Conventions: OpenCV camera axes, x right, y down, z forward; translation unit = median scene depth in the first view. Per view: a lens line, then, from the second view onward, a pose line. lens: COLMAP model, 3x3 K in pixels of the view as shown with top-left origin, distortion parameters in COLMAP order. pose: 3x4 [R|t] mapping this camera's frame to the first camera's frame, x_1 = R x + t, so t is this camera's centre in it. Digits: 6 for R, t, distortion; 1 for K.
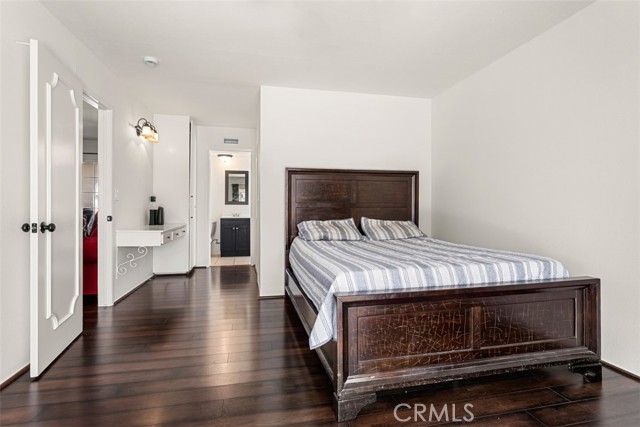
lens RADIAL K [[327.1, 0, 321.2], [0, 327.1, 213.1], [0, 0, 1]] dist [0.000400, 0.000005]
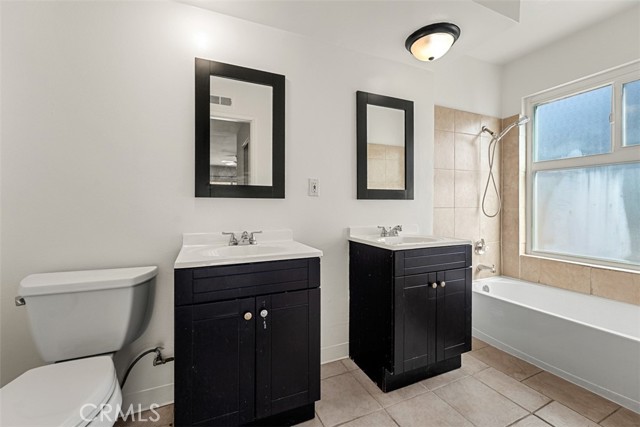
lens RADIAL K [[260.3, 0, 318.2], [0, 260.3, 208.9], [0, 0, 1]] dist [0.000513, 0.000938]
pose [[0.982189, 0.000090, 0.187898, -0.244723], [-0.000741, 0.999994, 0.003395, -0.017911], [-0.187896, -0.003473, 0.982183, 0.803633]]
